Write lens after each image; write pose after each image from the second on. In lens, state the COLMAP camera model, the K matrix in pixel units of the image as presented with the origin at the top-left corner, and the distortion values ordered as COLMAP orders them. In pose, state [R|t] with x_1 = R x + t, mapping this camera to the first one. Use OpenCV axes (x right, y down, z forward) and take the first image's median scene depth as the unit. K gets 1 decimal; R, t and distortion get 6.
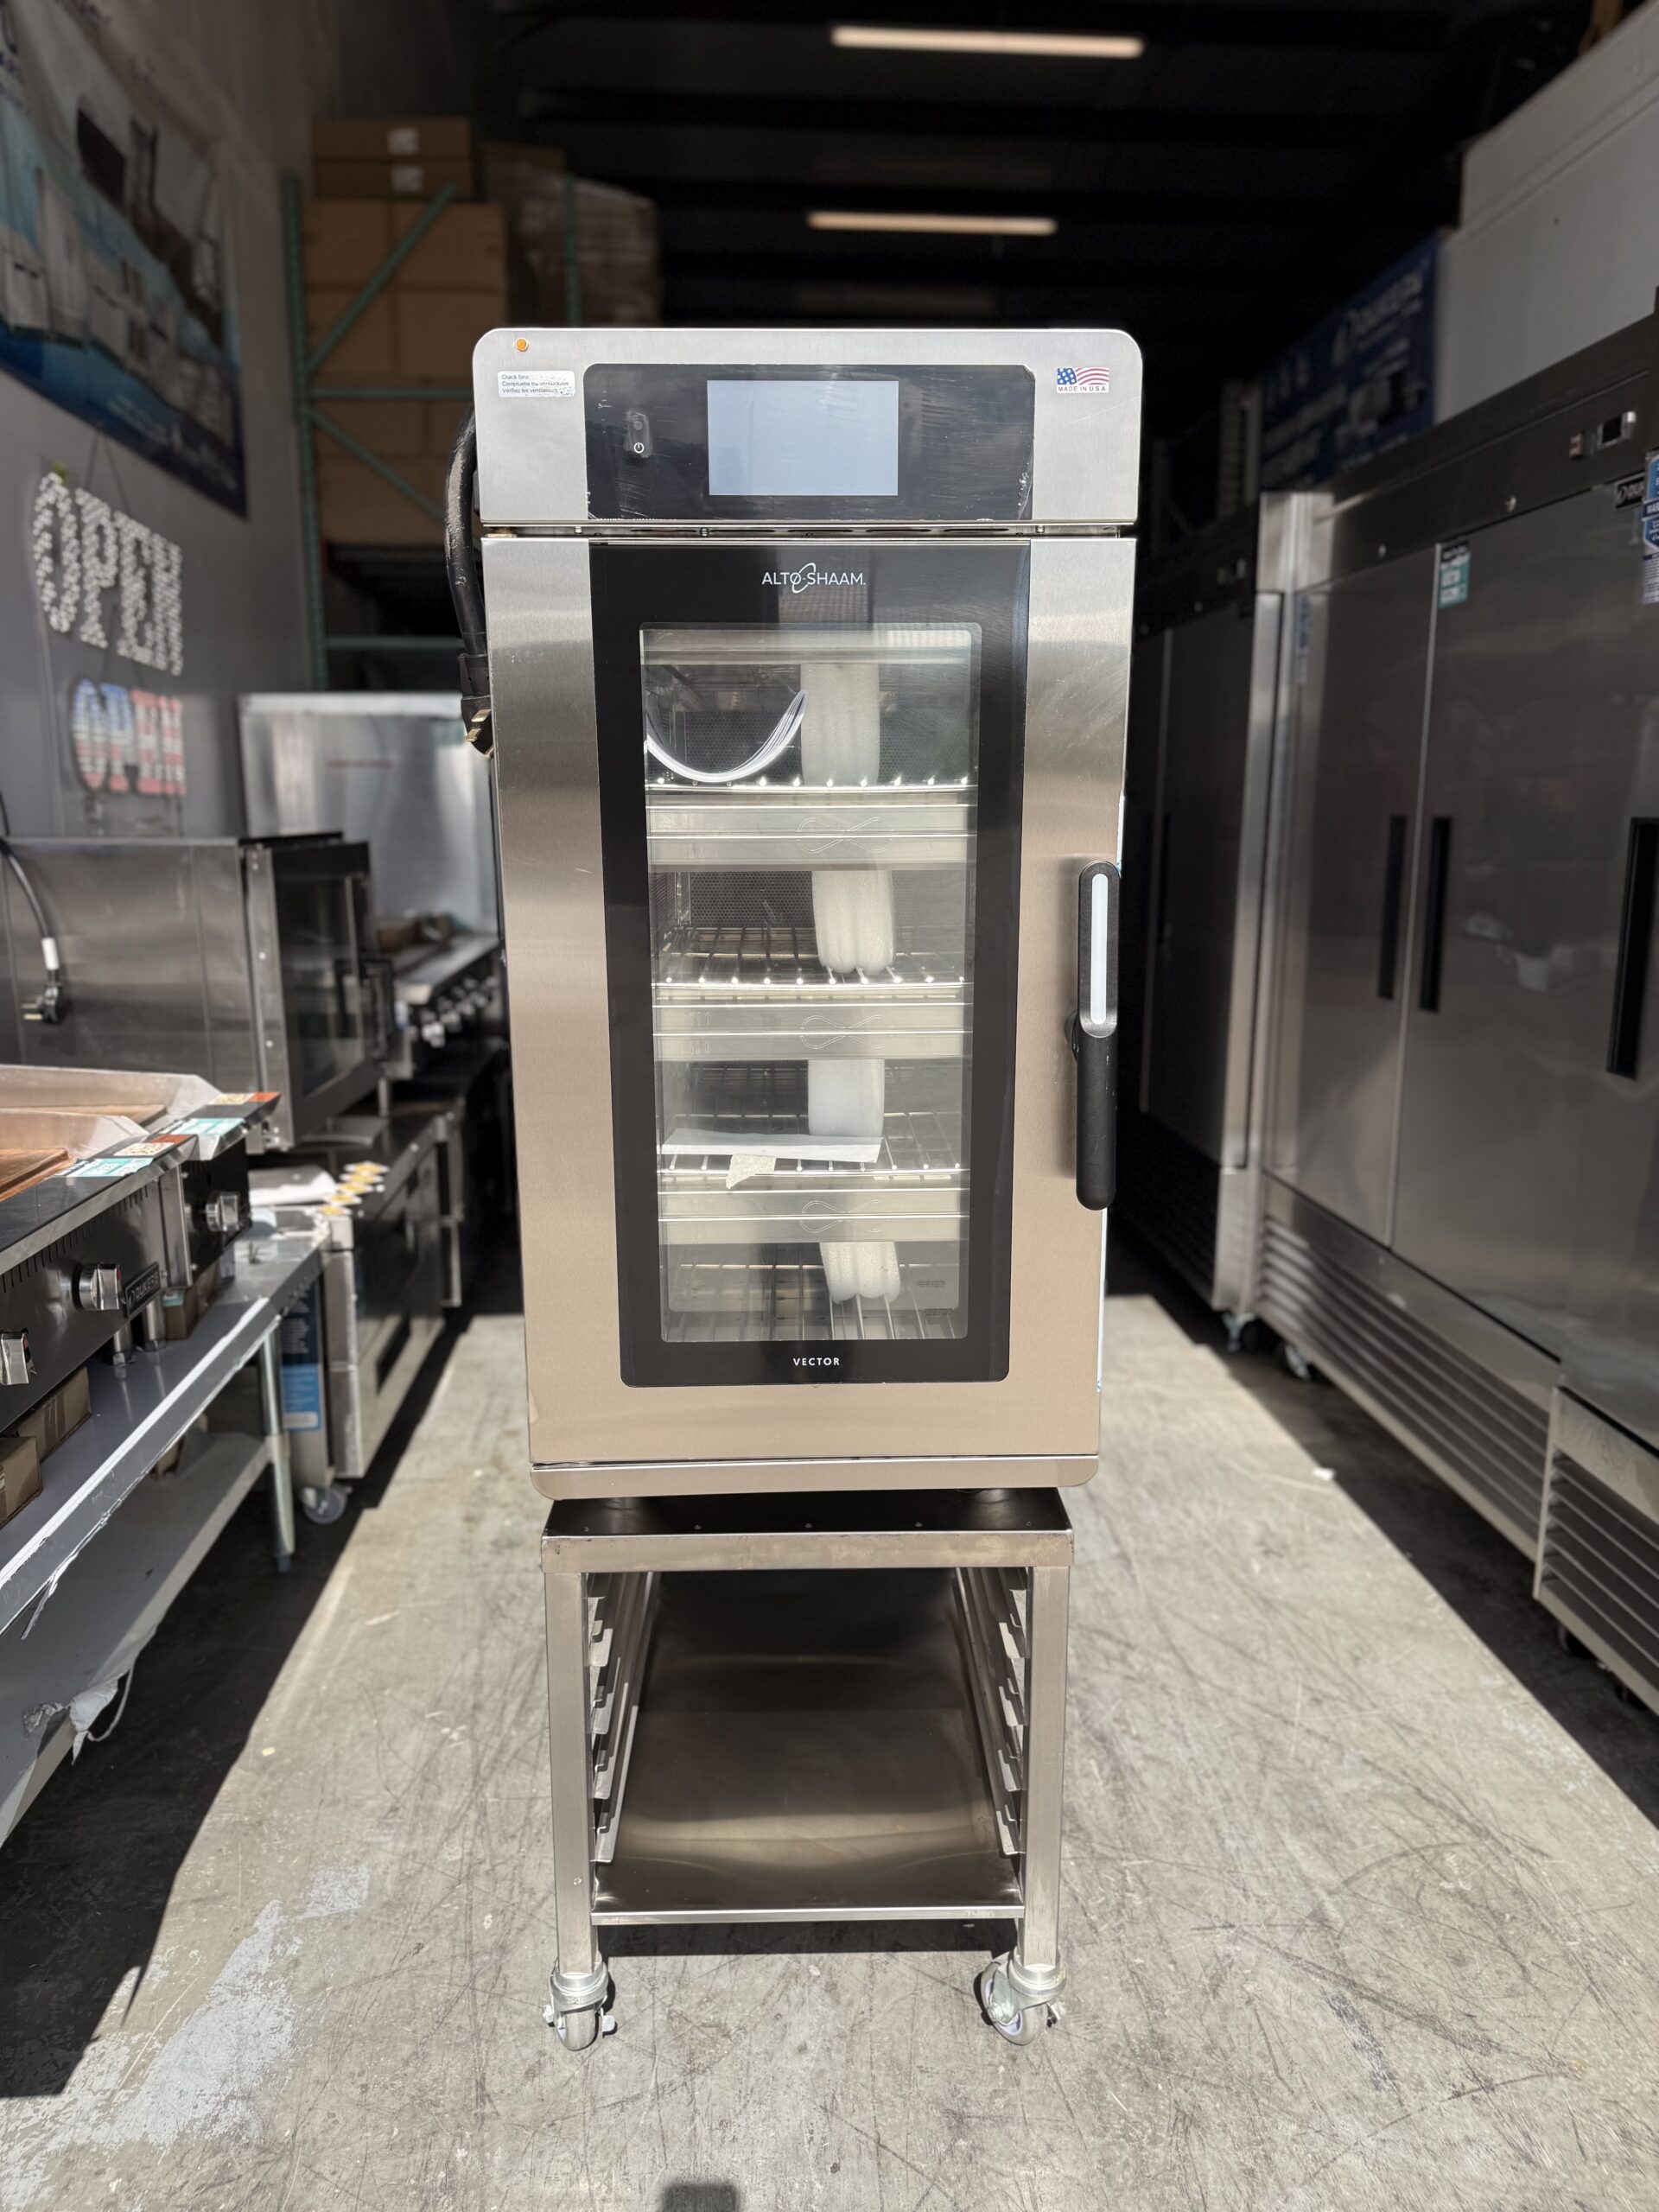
lens RADIAL K [[1576.9, 0, 829.5], [0, 1576.9, 1106.0], [0, 0, 1]] dist [0.000206, 0.001635]
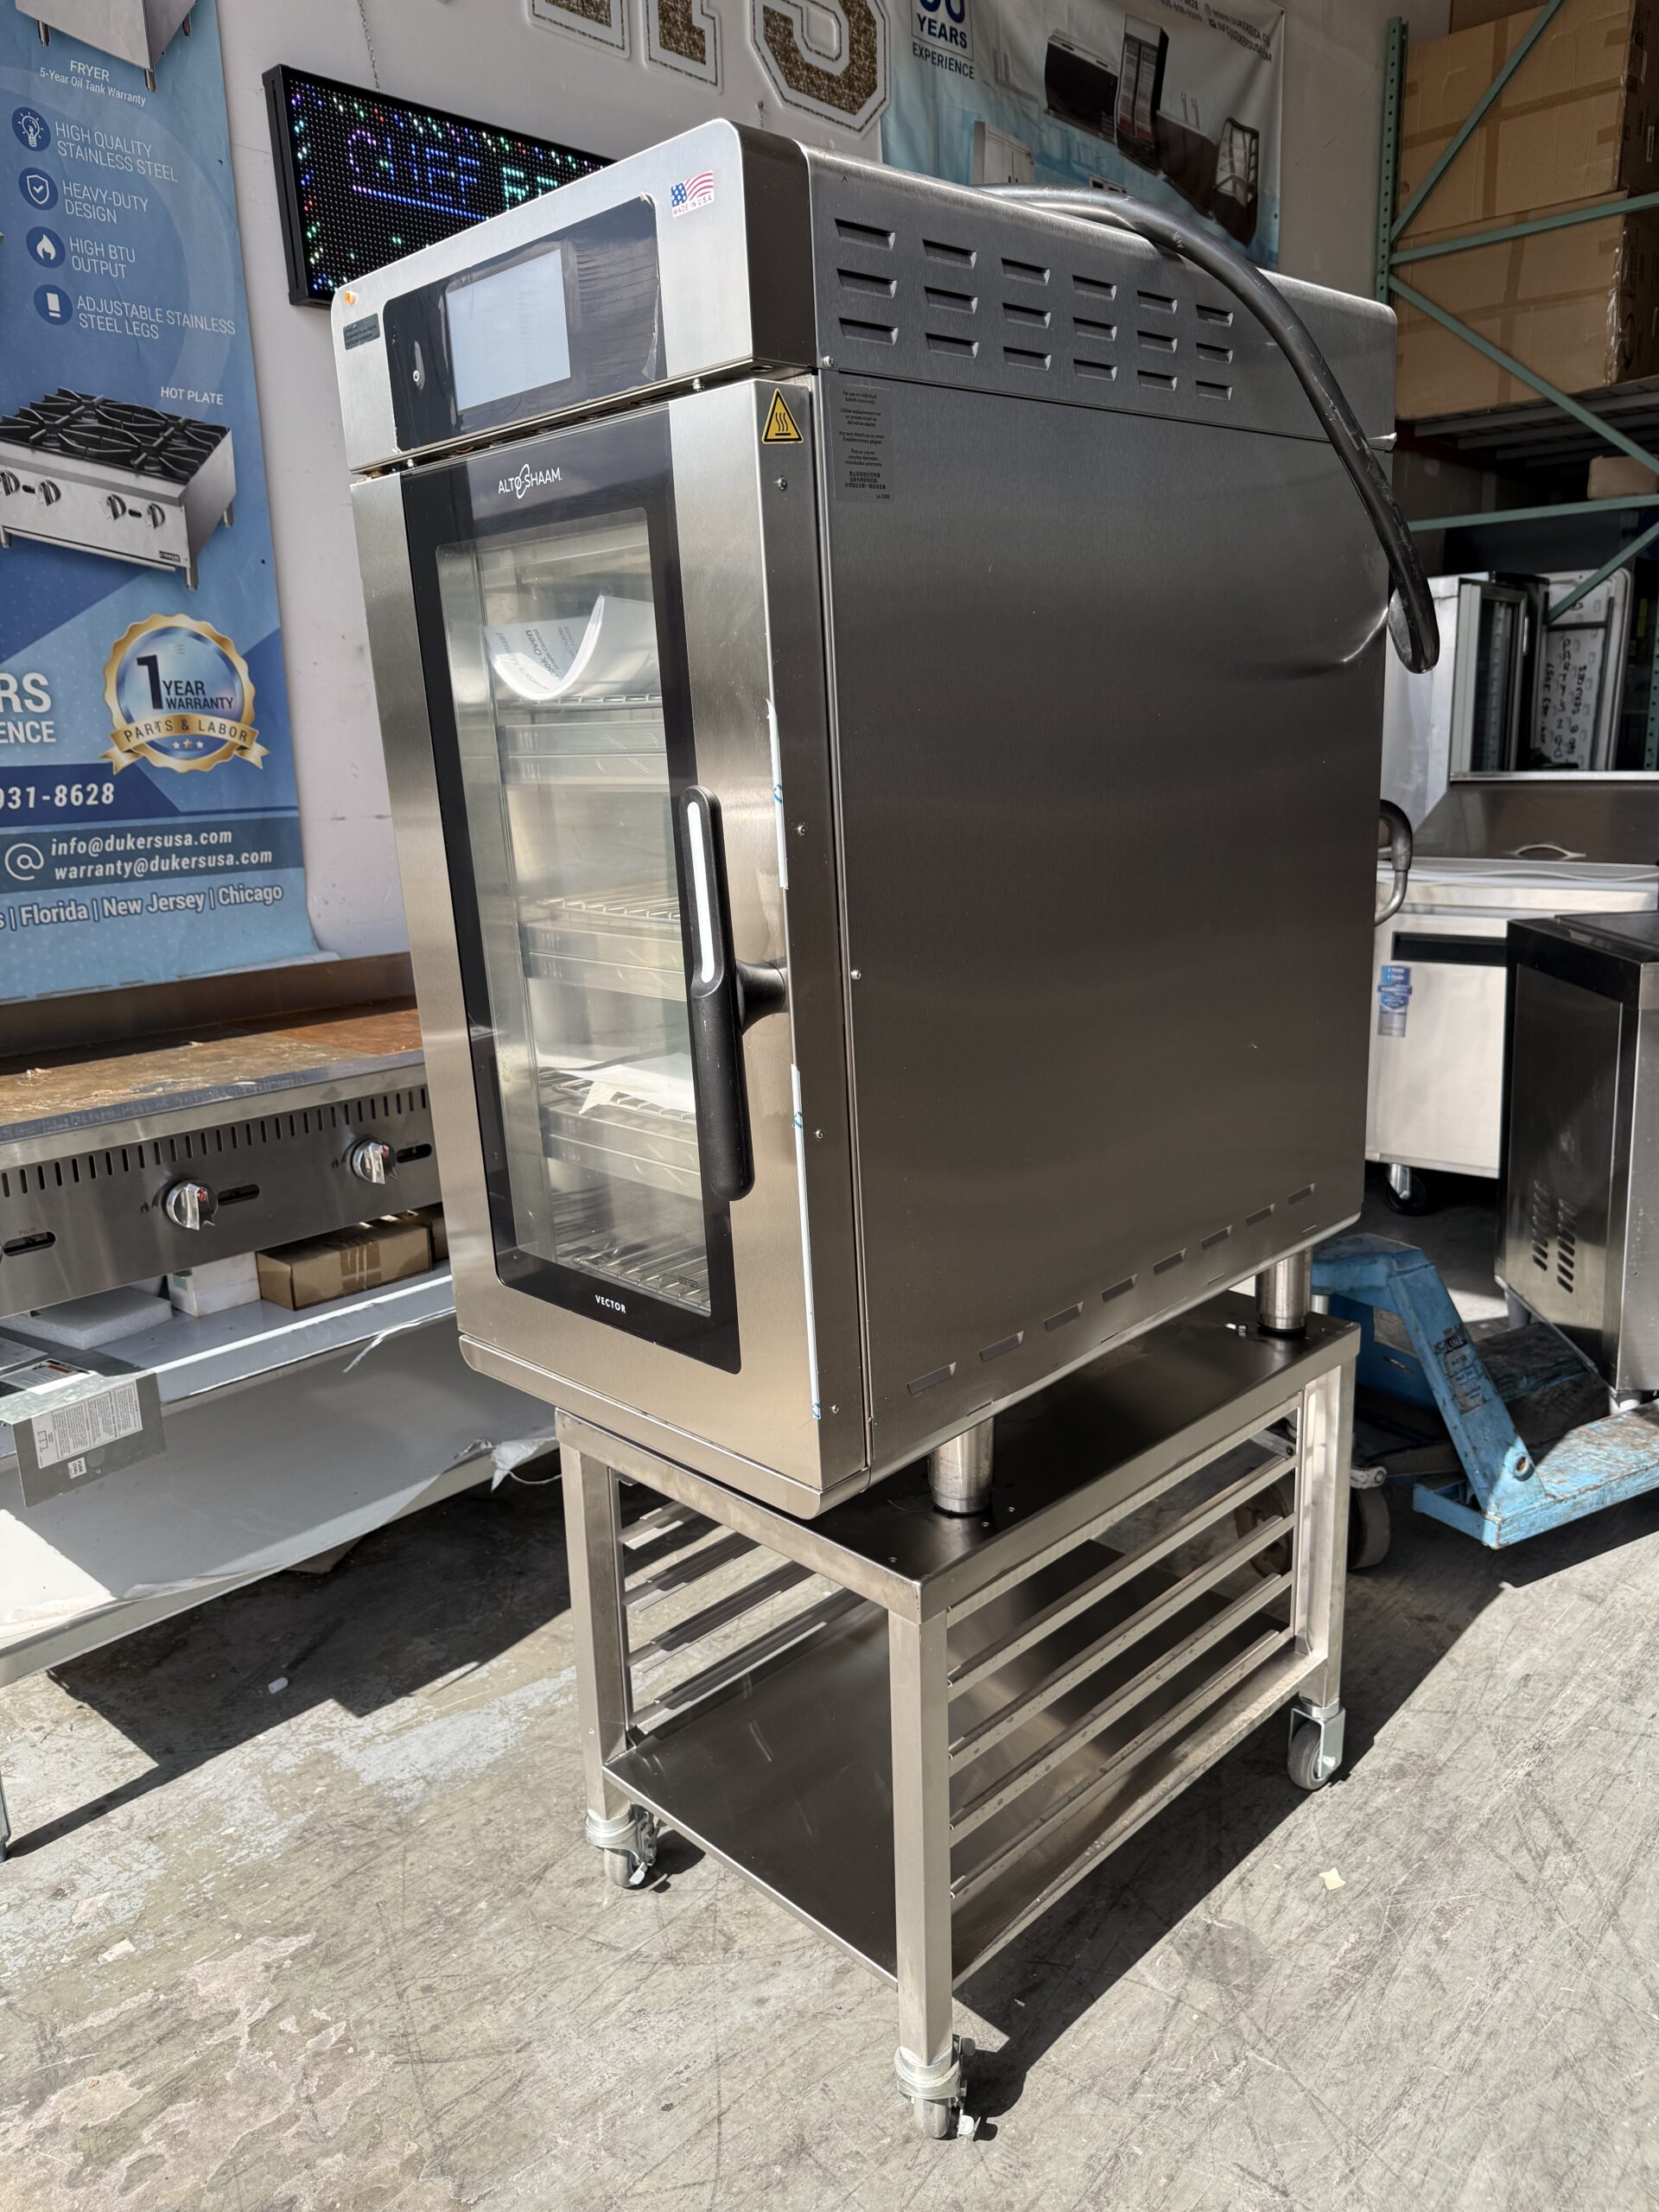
lens RADIAL K [[1579.7, 0, 831.1], [0, 1579.7, 1111.5], [0, 0, 1]] dist [-0.004495, 0.000936]
pose [[0.690283, 0.155376, -0.706659, 0.270320], [-0.108105, 0.987855, 0.111604, -0.027875], [0.715418, -0.000645, 0.698697, 0.150213]]
